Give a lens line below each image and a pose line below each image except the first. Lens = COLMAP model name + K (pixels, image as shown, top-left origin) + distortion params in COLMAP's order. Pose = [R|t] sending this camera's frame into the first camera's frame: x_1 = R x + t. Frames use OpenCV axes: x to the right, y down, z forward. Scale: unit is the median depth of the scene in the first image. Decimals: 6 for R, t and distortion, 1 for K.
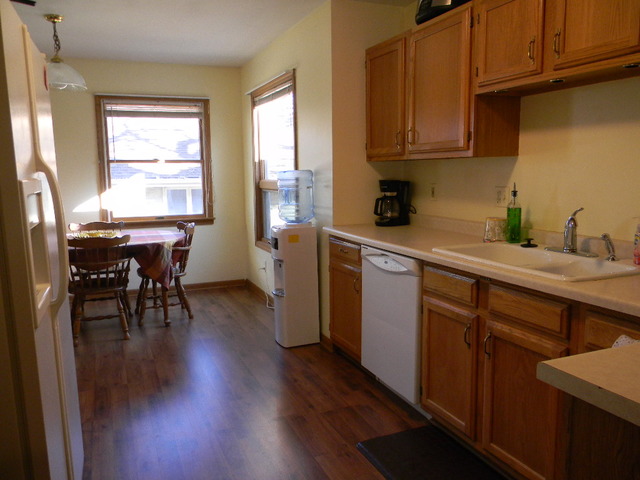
lens RADIAL K [[517.9, 0, 320.0], [0, 517.9, 240.0], [0, 0, 1]] dist [0.009065, 0.005233]
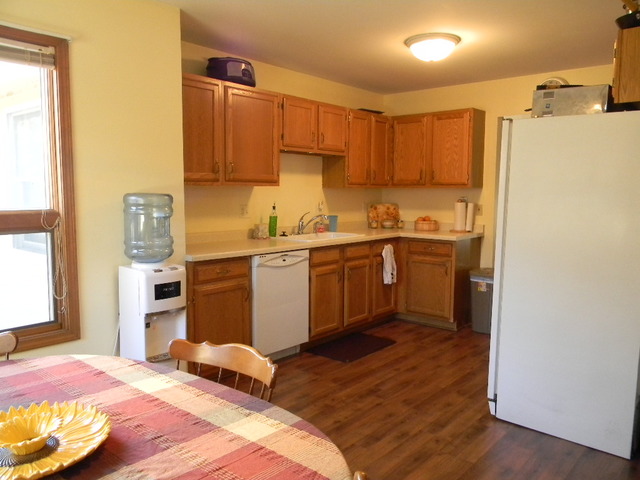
lens RADIAL K [[517.9, 0, 320.0], [0, 517.9, 240.0], [0, 0, 1]] dist [0.009065, 0.005233]
pose [[-0.465982, -0.078745, 0.881283, -1.235781], [0.113956, 0.982395, 0.148035, -0.223642], [-0.877425, 0.169409, -0.448805, 1.666593]]
